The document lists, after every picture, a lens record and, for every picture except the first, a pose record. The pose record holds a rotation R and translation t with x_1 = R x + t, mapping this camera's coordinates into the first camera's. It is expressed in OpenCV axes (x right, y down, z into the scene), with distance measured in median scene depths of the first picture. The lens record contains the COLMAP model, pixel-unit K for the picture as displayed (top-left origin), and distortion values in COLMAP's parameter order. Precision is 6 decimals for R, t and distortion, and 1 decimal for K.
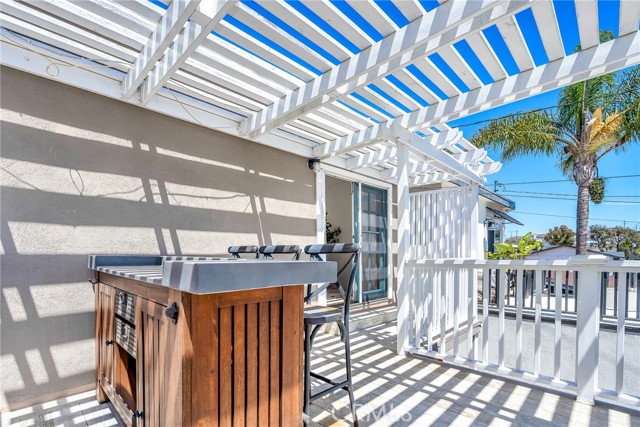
lens RADIAL K [[297.8, 0, 330.0], [0, 297.8, 259.9], [0, 0, 1]] dist [-0.000551, 0.001327]
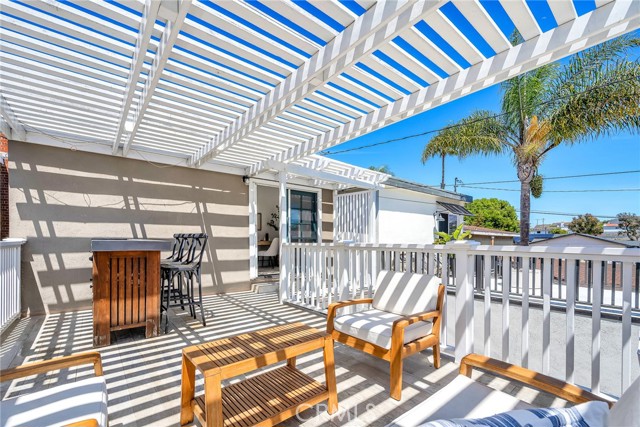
lens RADIAL K [[282.6, 0, 325.2], [0, 282.6, 236.9], [0, 0, 1]] dist [0.007162, -0.001088]
pose [[0.991737, 0.004870, -0.128196, 0.521542], [-0.009593, 0.999297, -0.036249, 0.017251], [0.127929, 0.037179, 0.991086, -0.352973]]
